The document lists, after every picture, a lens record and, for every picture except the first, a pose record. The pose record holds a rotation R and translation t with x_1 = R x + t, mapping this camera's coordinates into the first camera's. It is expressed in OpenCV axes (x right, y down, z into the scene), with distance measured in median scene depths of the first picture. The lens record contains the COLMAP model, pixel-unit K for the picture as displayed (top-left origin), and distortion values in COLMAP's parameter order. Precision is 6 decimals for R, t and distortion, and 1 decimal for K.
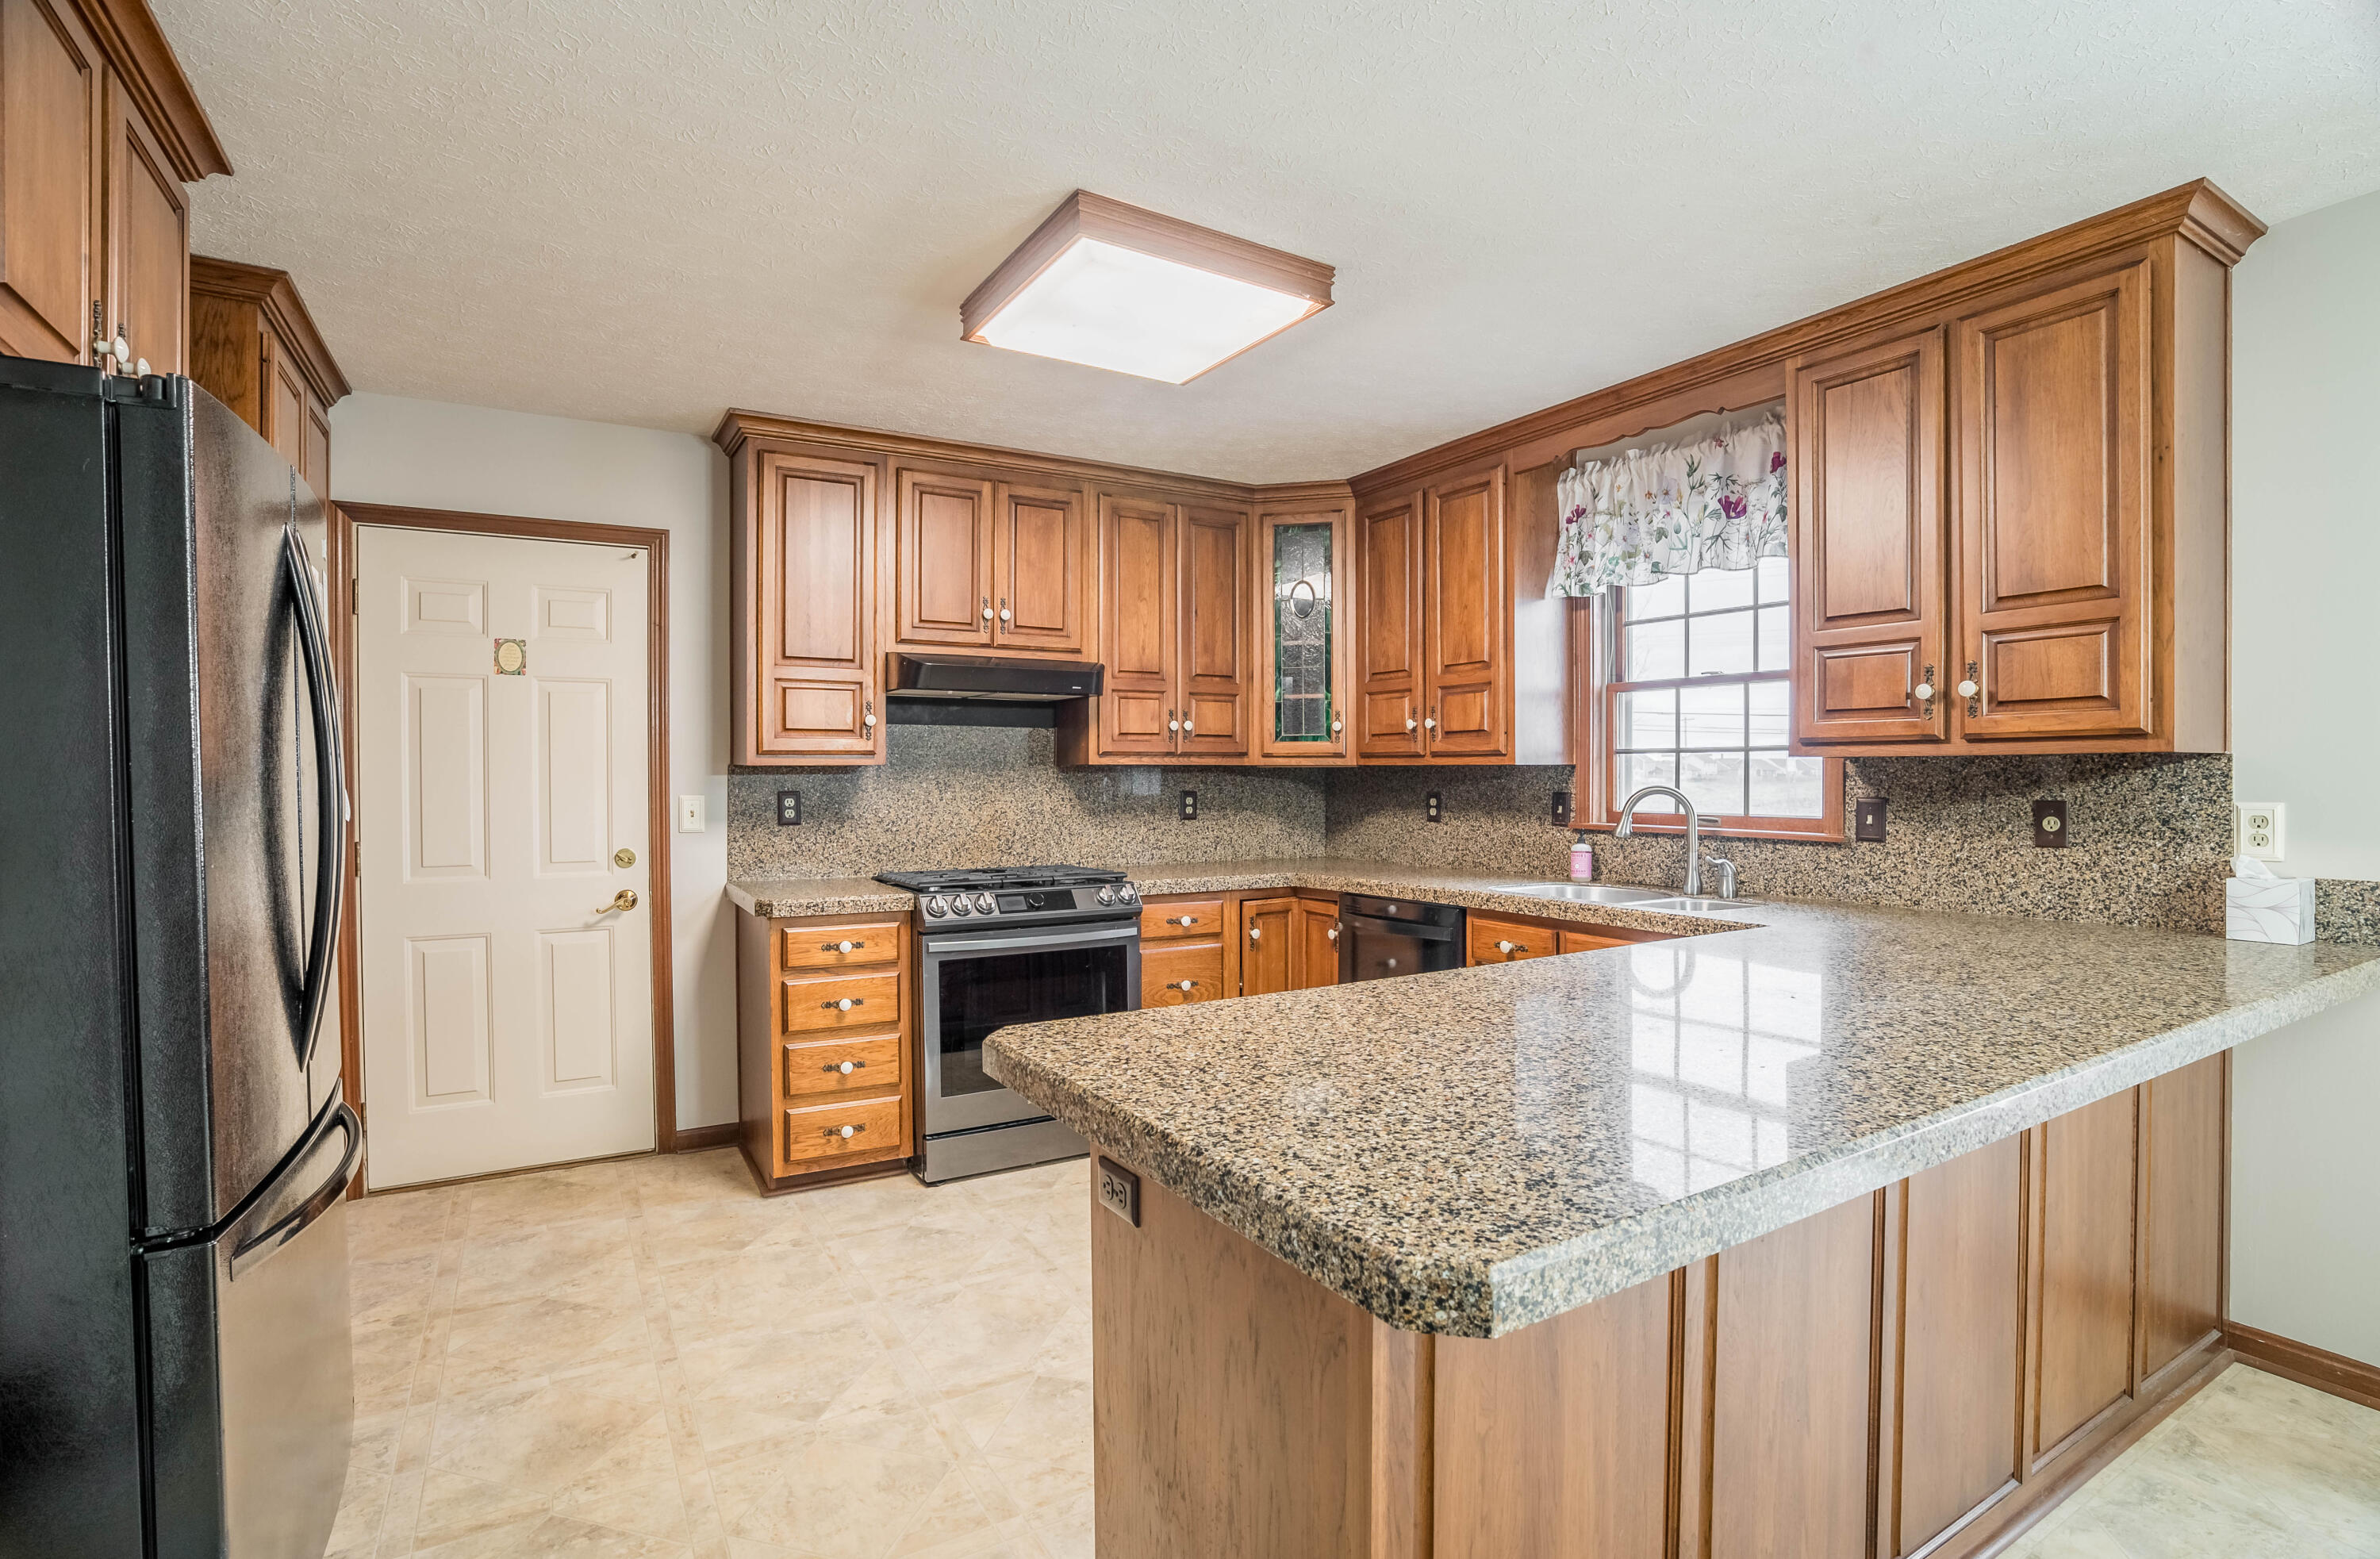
lens RADIAL K [[1109.6, 0, 1239.6], [0, 1109.6, 789.0], [0, 0, 1]] dist [-0.025509, 0.004703]
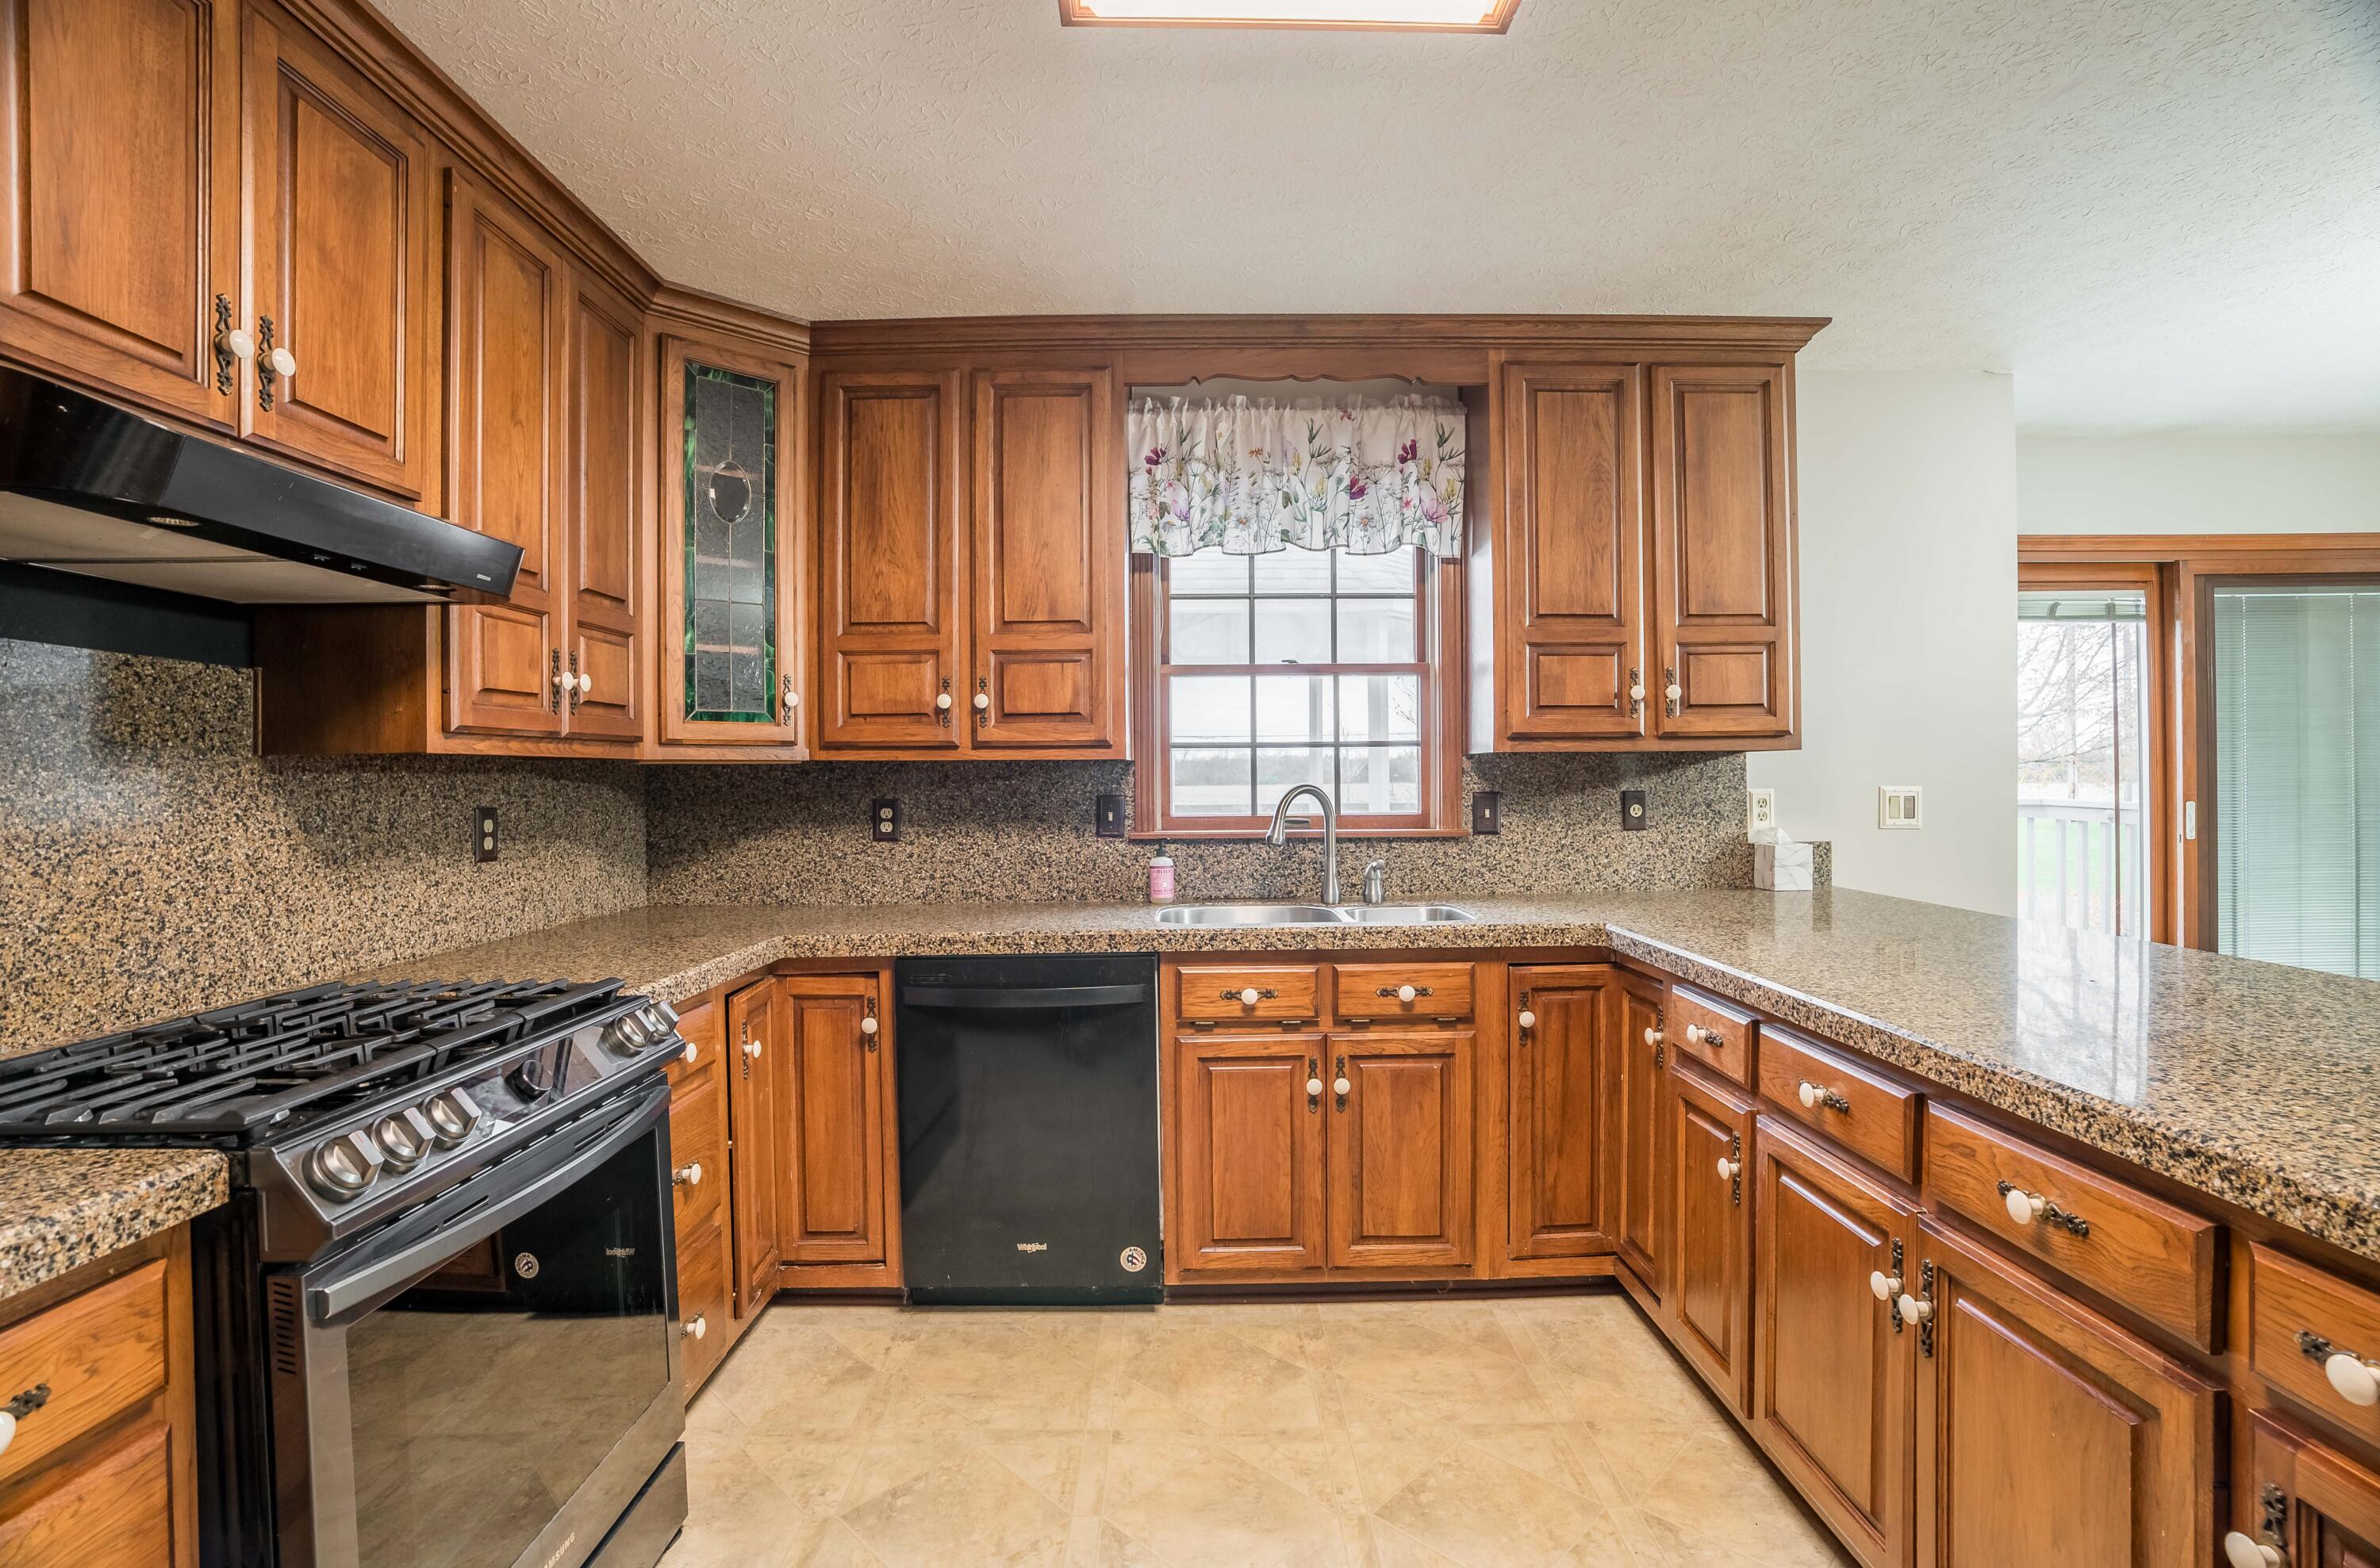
lens RADIAL K [[1084.7, 0, 1171.0], [0, 1084.7, 776.1], [0, 0, 1]] dist [-0.041618, 0.001883]
pose [[0.551184, -0.003946, 0.834374, -0.348586], [0.018618, 0.999798, -0.007571, -0.004130], [-0.834176, 0.019707, 0.551146, 0.534463]]
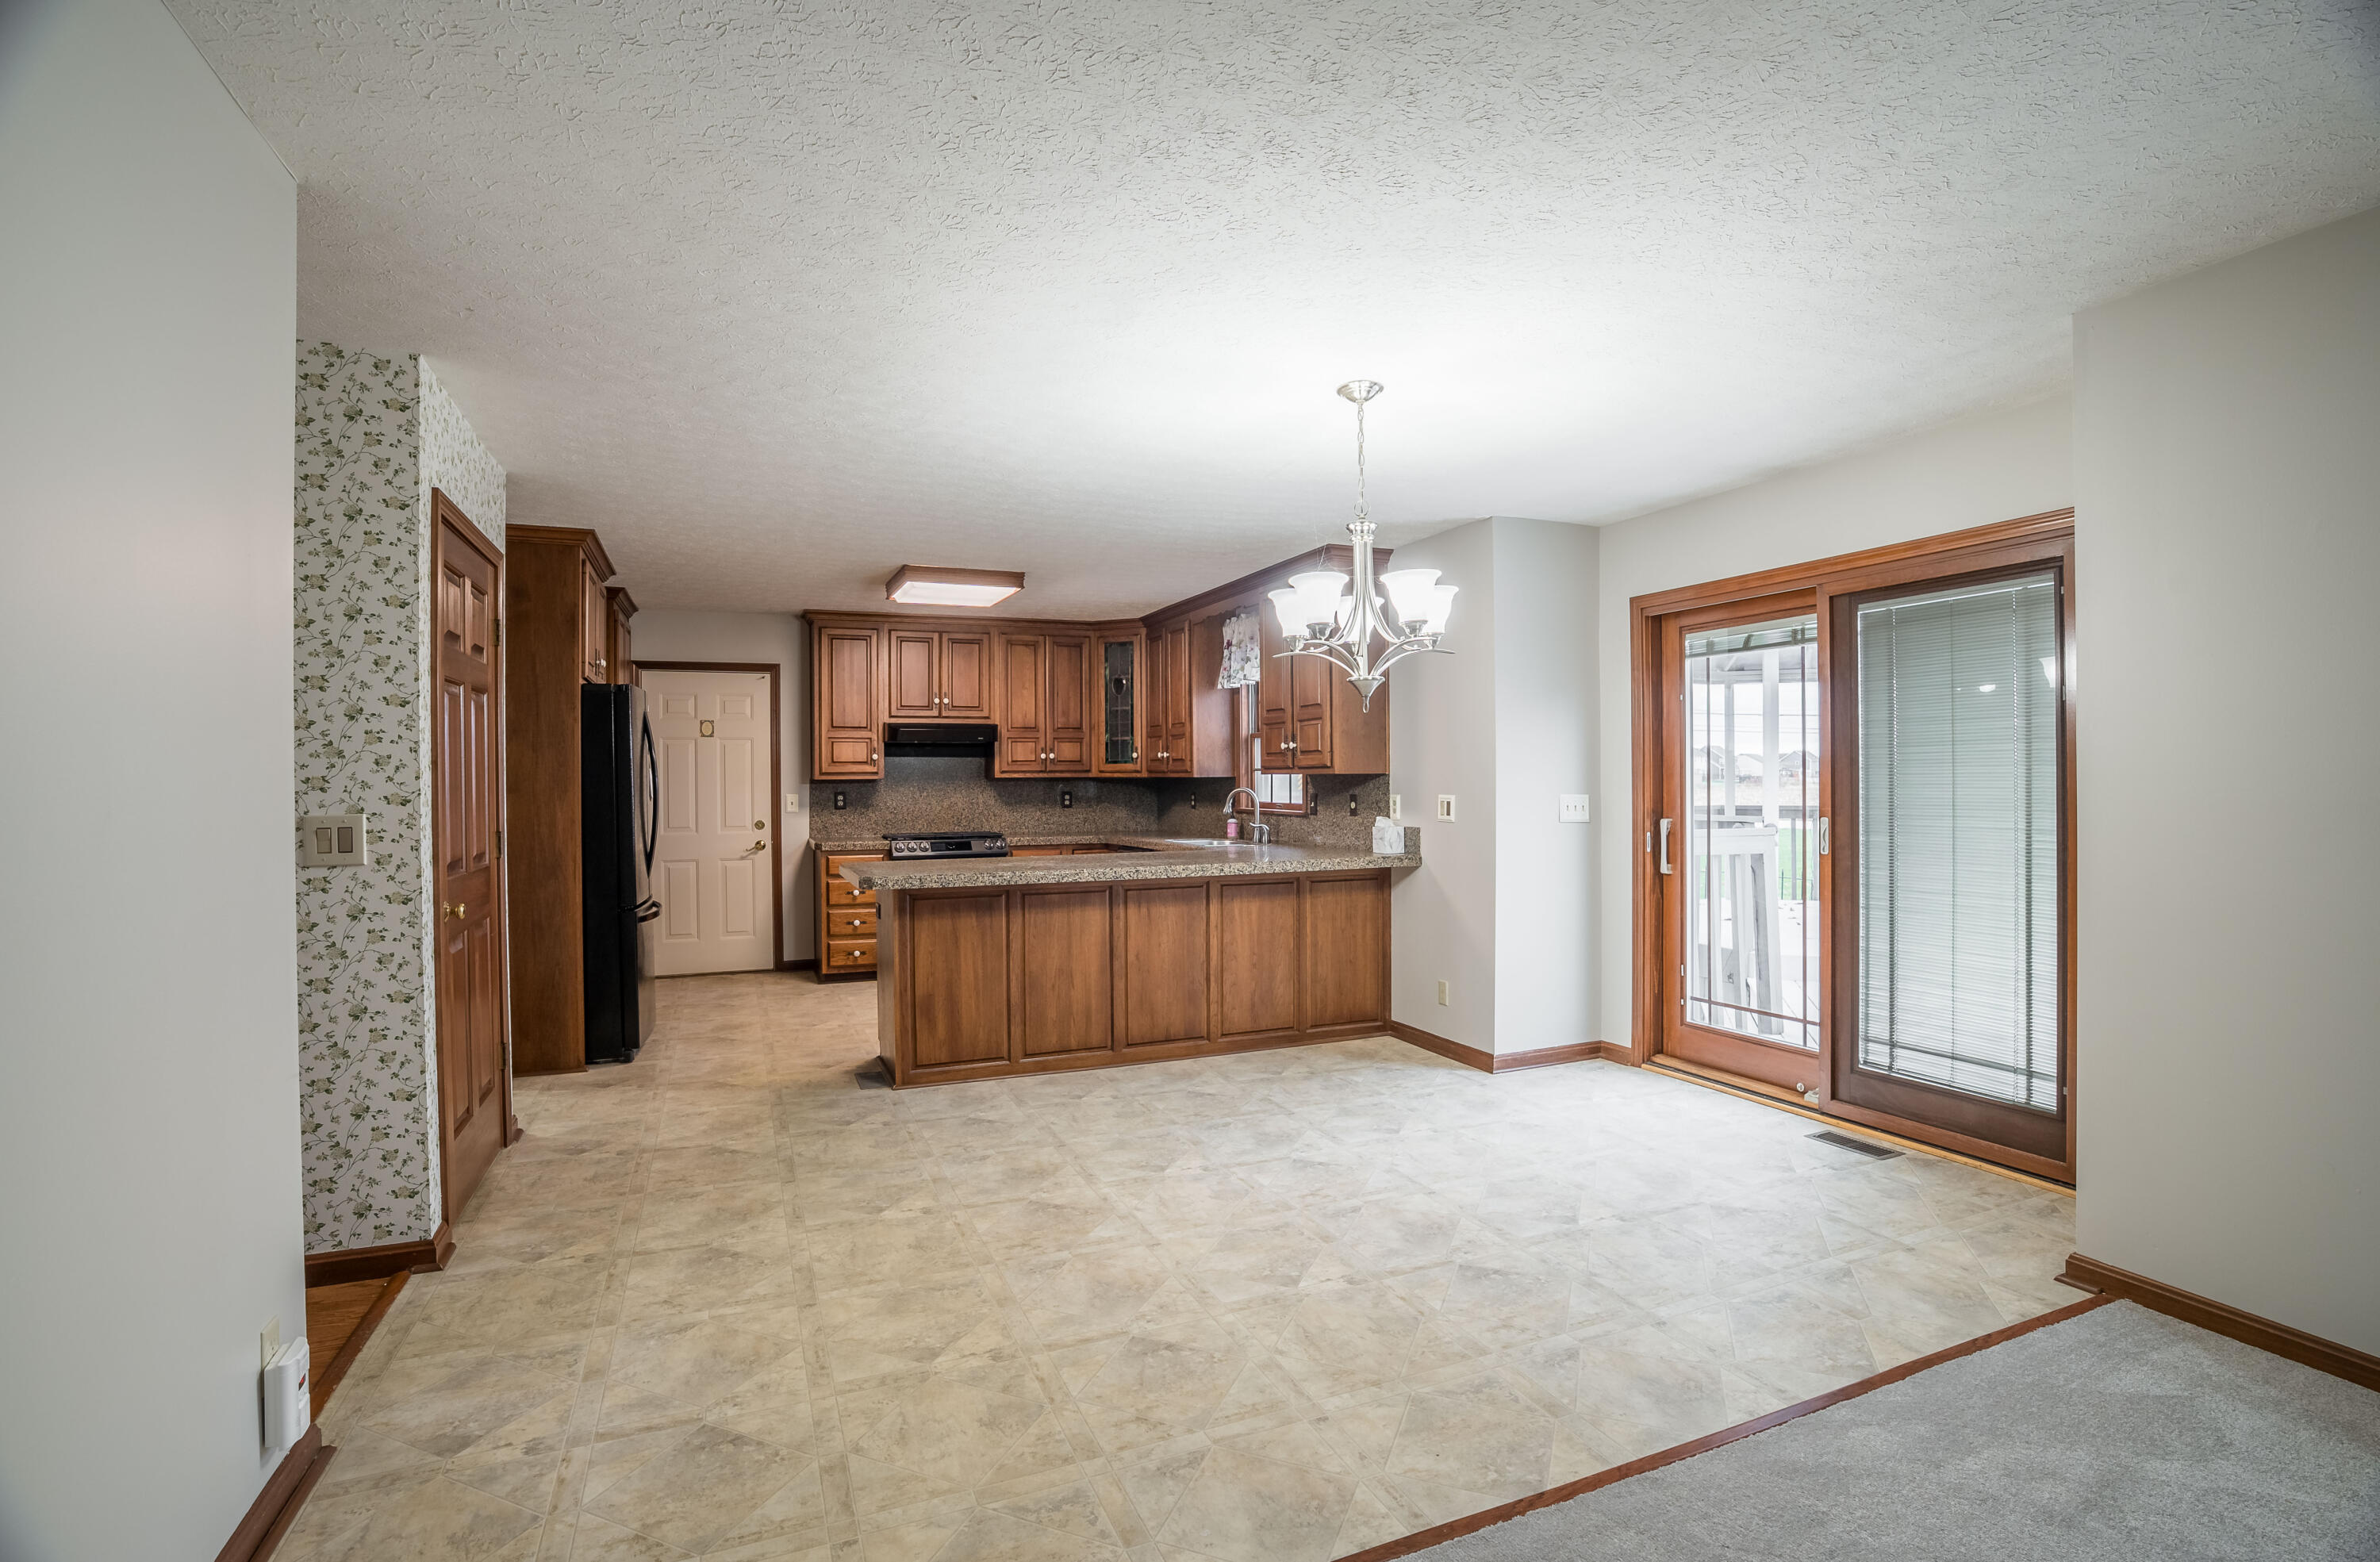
lens RADIAL K [[1182.1, 0, 1193.6], [0, 1182.1, 779.2], [0, 0, 1]] dist [0.085956, -0.000364]
pose [[0.982976, -0.004135, -0.183686, 0.593783], [0.002018, 0.999929, -0.011712, 0.004975], [0.183722, 0.011142, 0.982915, -0.957589]]
